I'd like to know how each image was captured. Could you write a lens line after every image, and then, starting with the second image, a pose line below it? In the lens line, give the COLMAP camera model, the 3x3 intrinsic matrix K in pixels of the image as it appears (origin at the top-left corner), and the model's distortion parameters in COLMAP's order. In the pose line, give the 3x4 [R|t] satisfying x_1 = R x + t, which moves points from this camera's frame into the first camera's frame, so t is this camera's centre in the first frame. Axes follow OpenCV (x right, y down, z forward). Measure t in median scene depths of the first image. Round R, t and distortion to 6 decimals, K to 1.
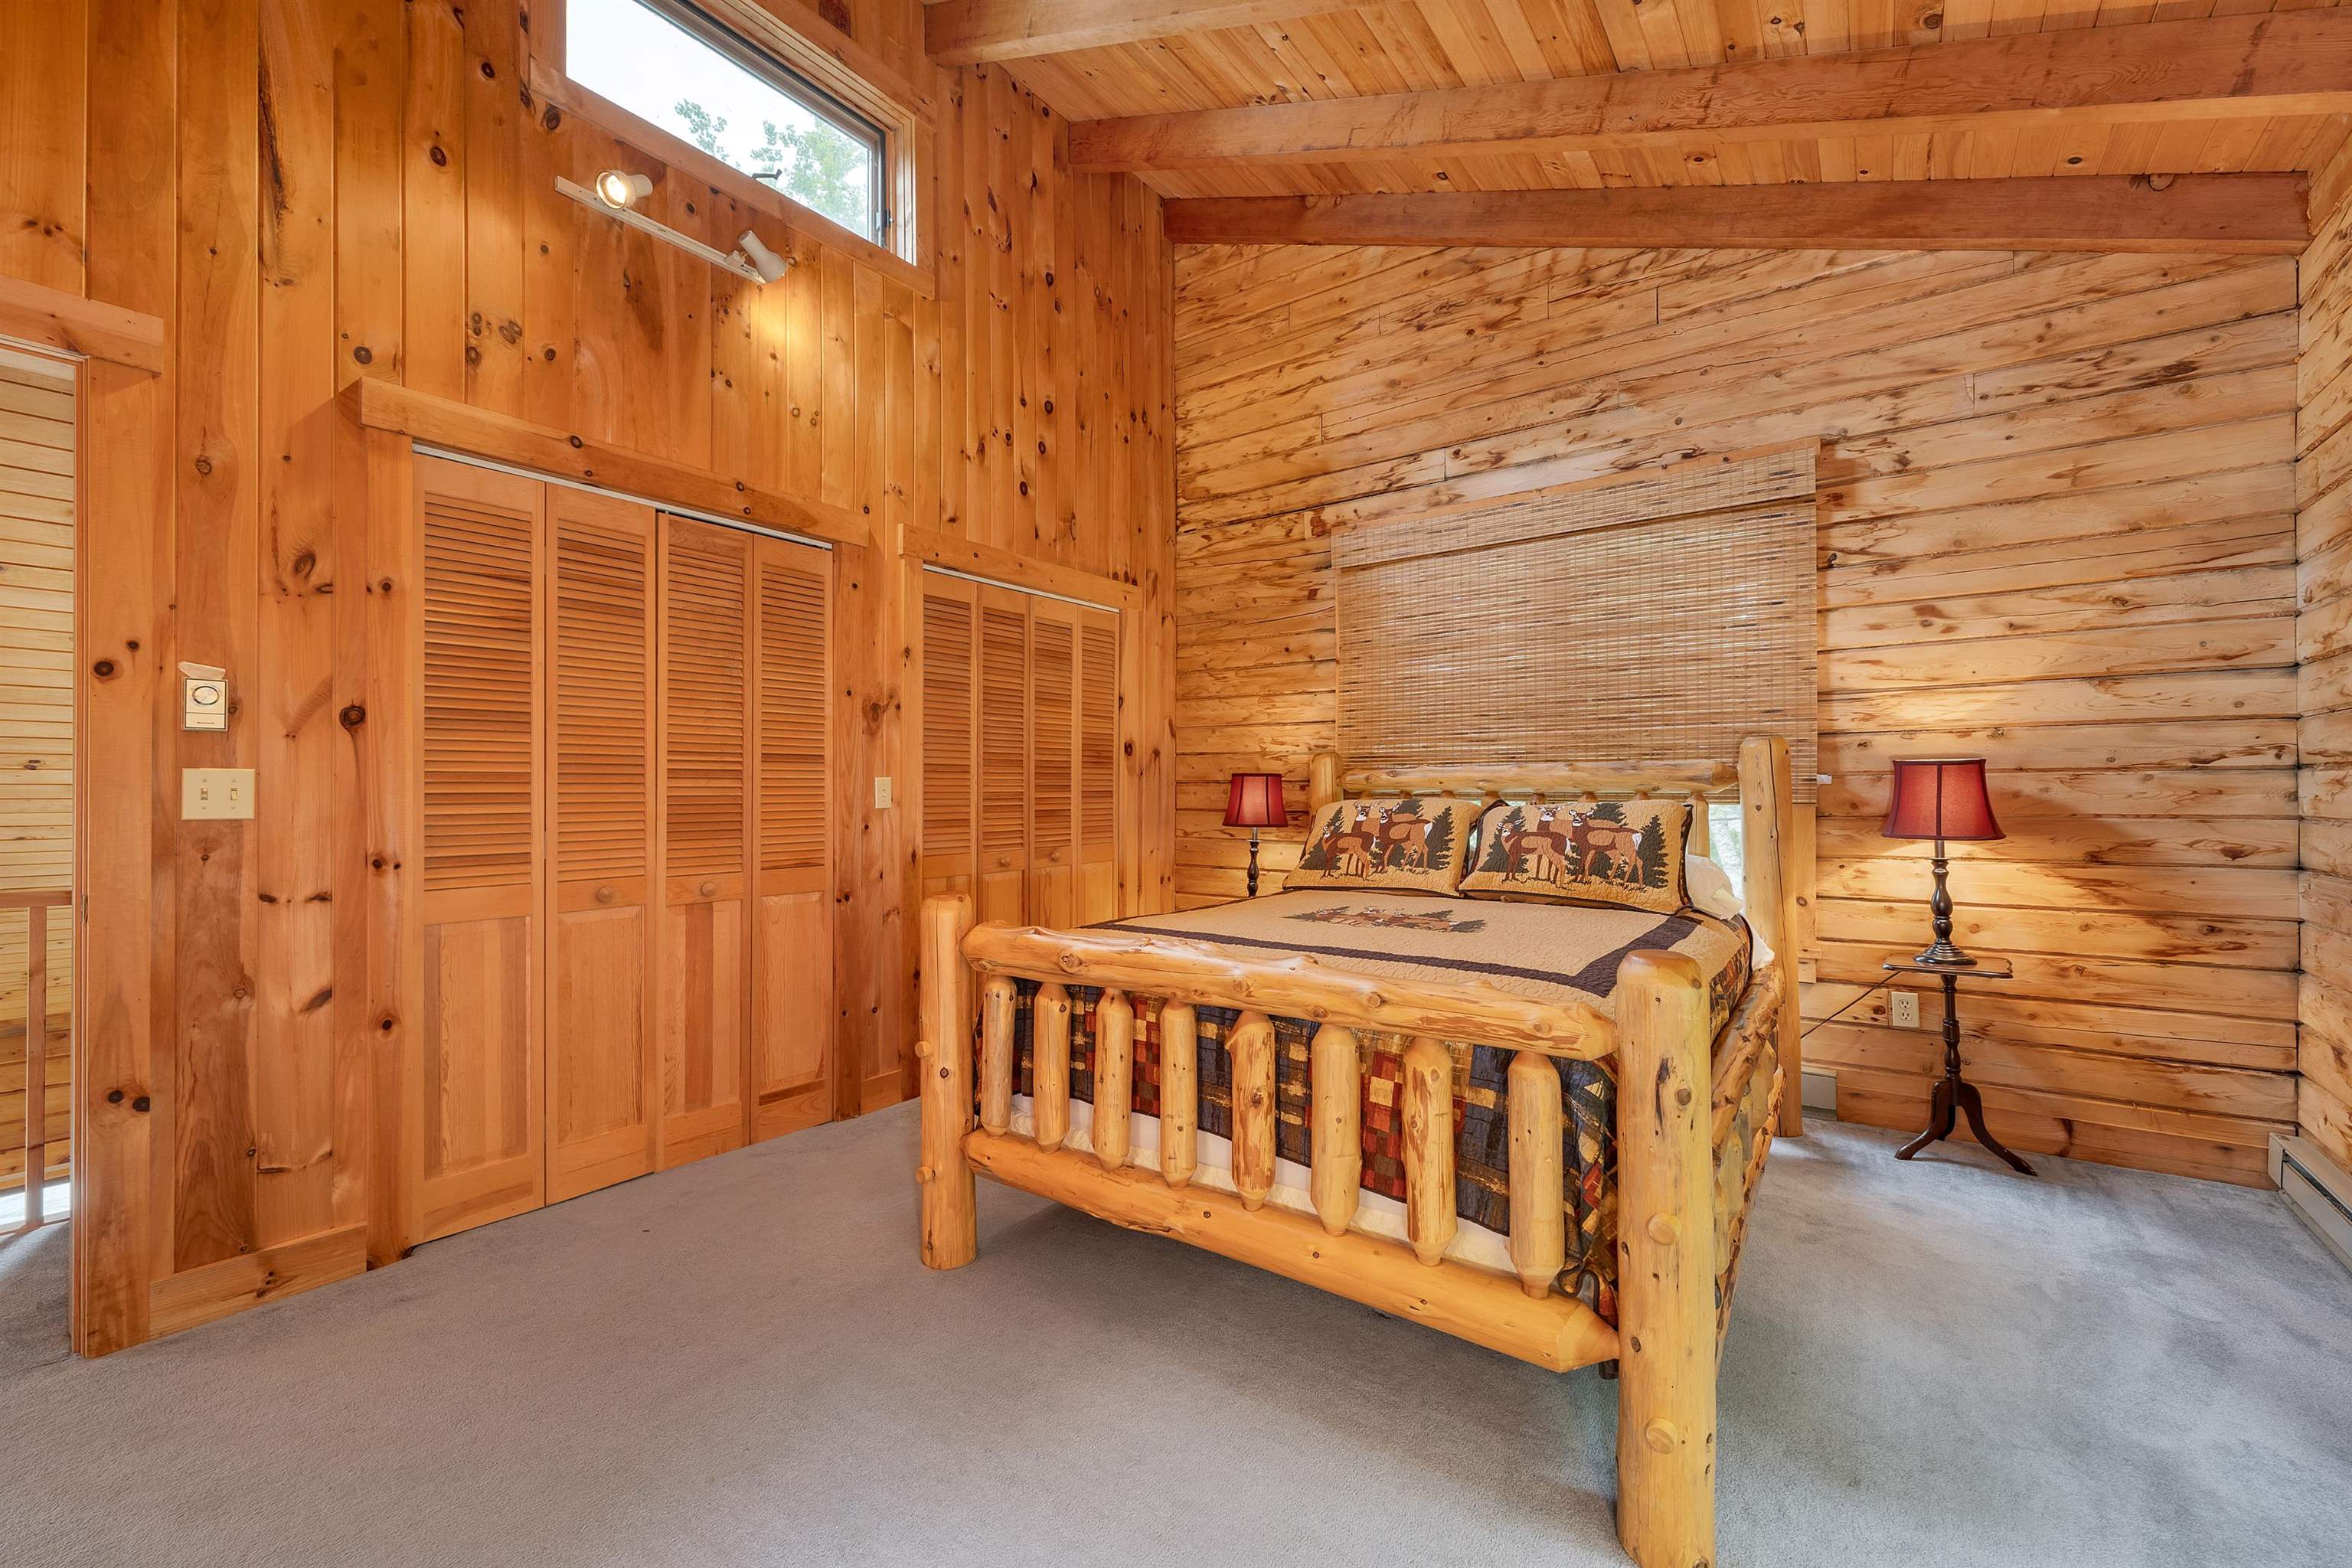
lens RADIAL K [[965.1, 0, 1176.0], [0, 965.1, 784.0], [0, 0, 1]] dist [0.001999, -0.000199]
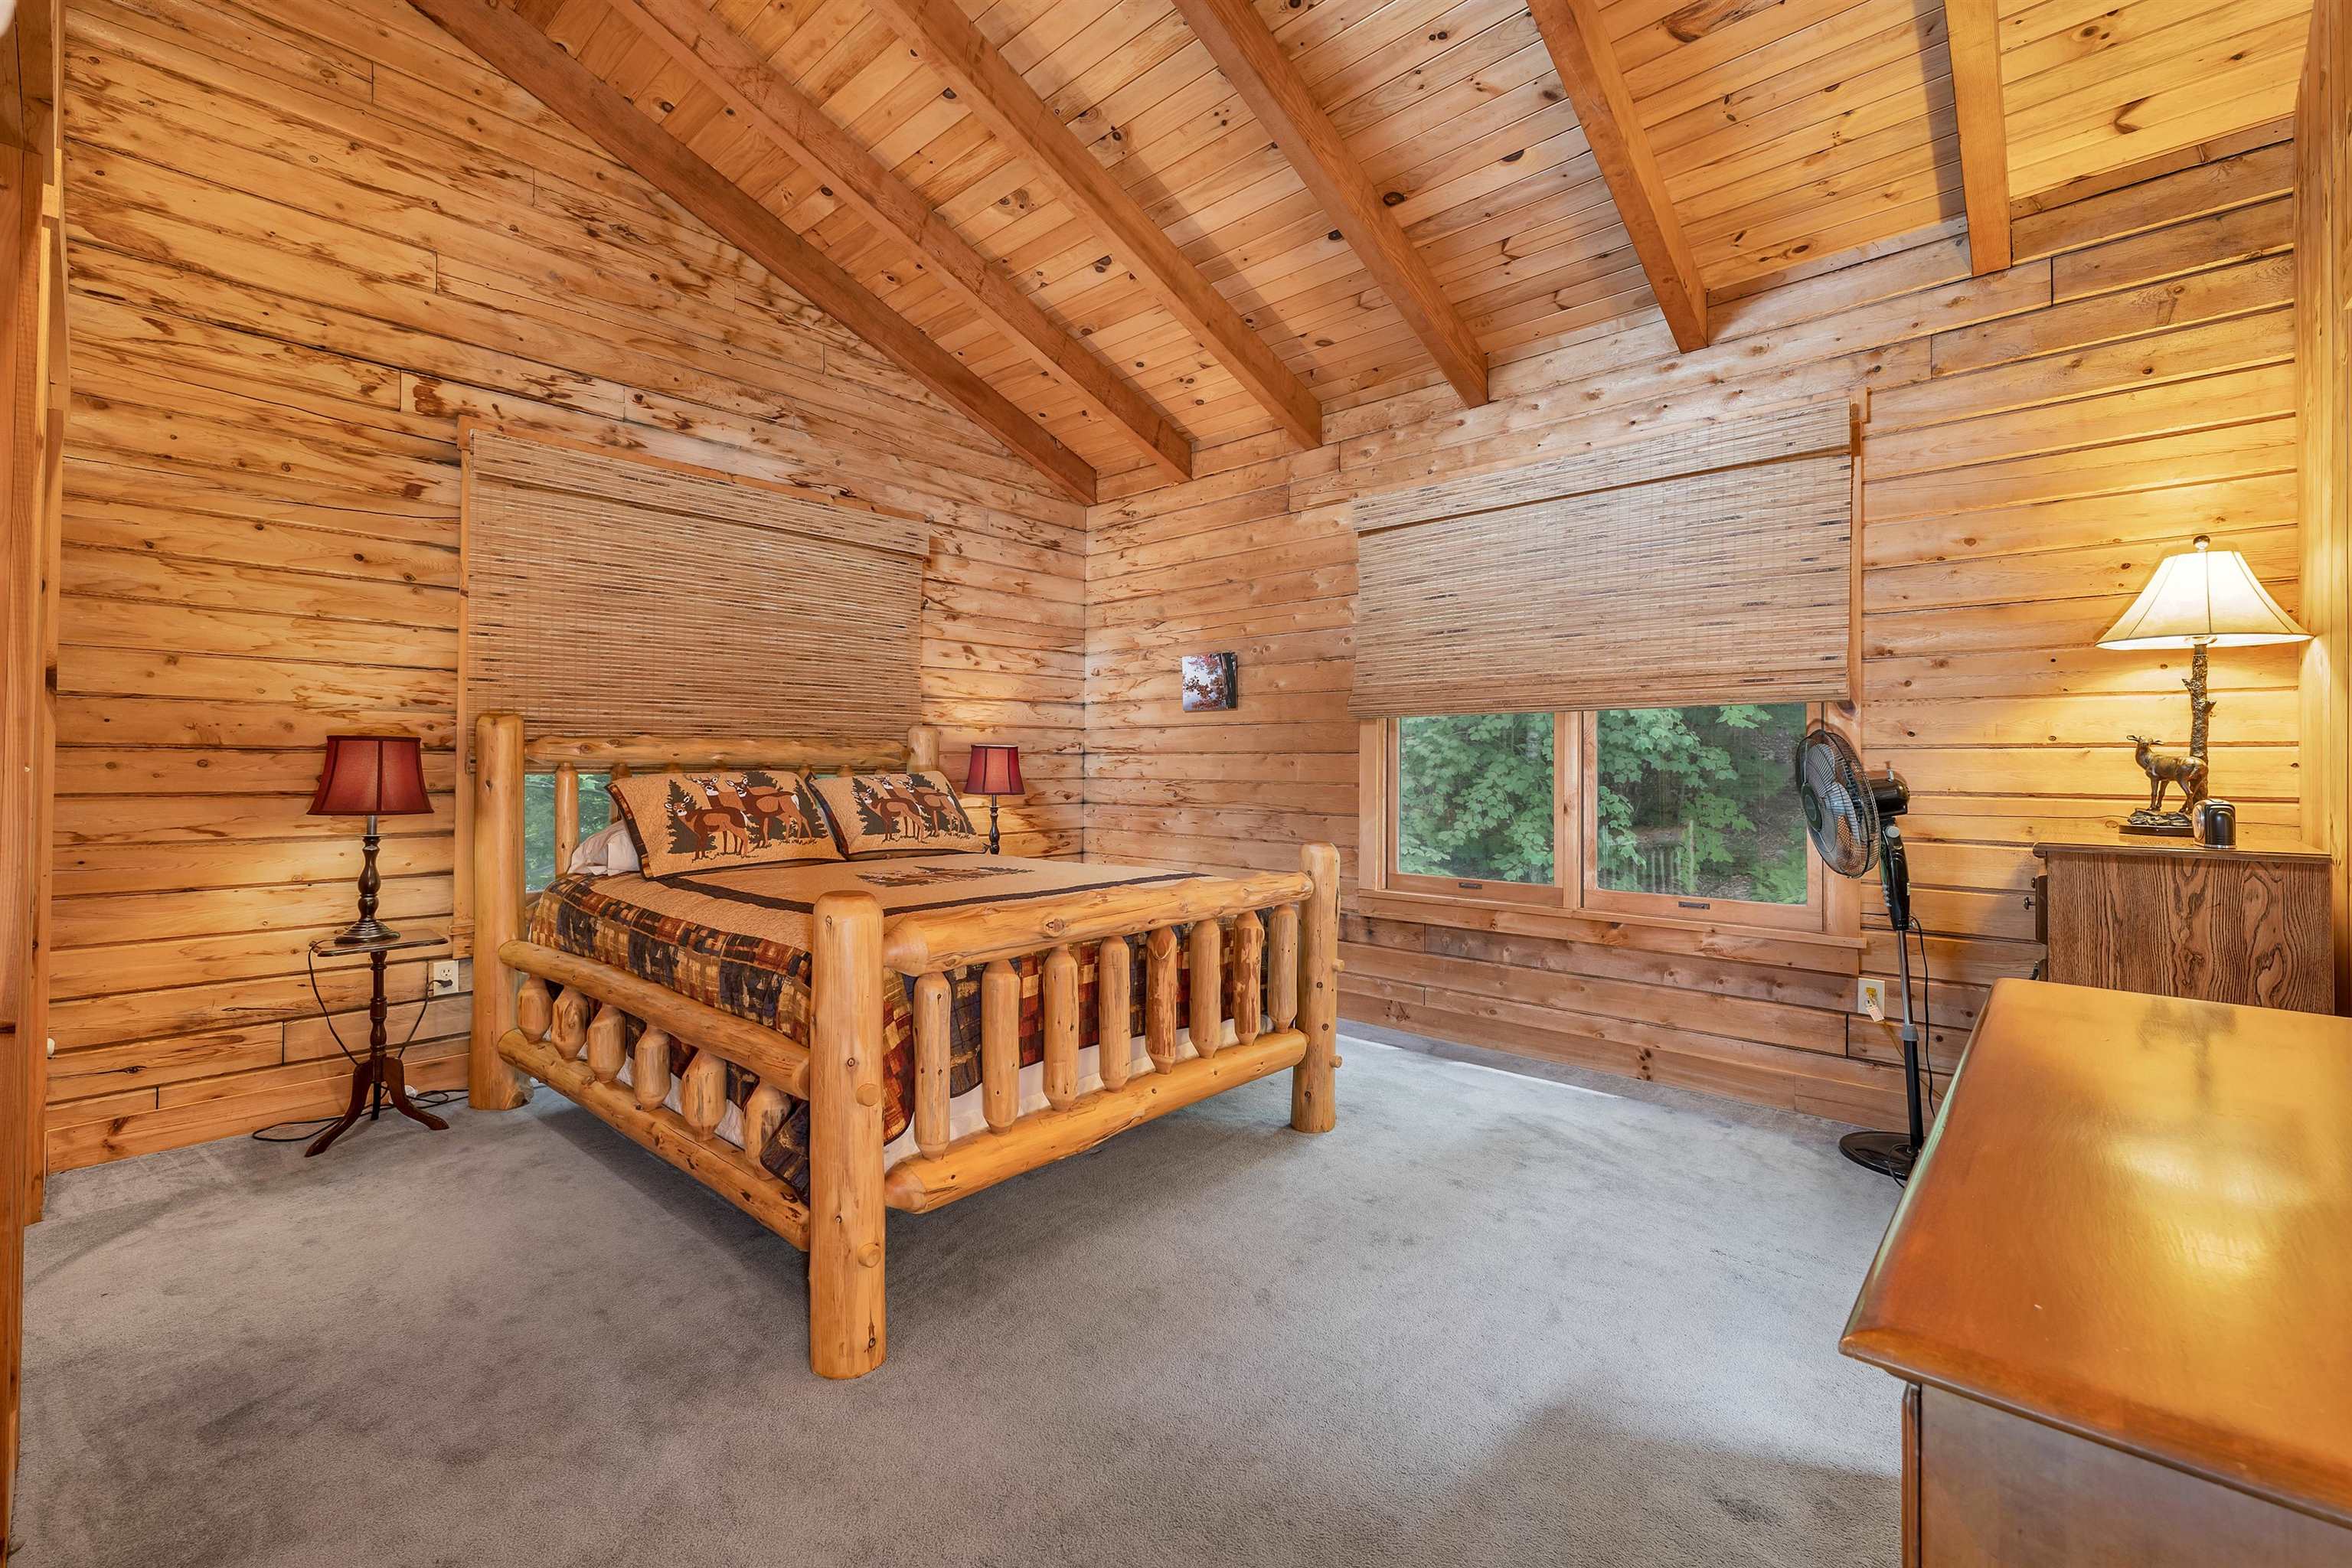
lens RADIAL K [[984.3, 0, 1187.1], [0, 984.3, 755.2], [0, 0, 1]] dist [-0.001221, -0.000408]
pose [[0.084558, 0.012408, 0.996341, -0.647328], [-0.009194, 0.999890, -0.011672, 0.005765], [-0.996376, -0.008173, 0.084663, 0.426877]]
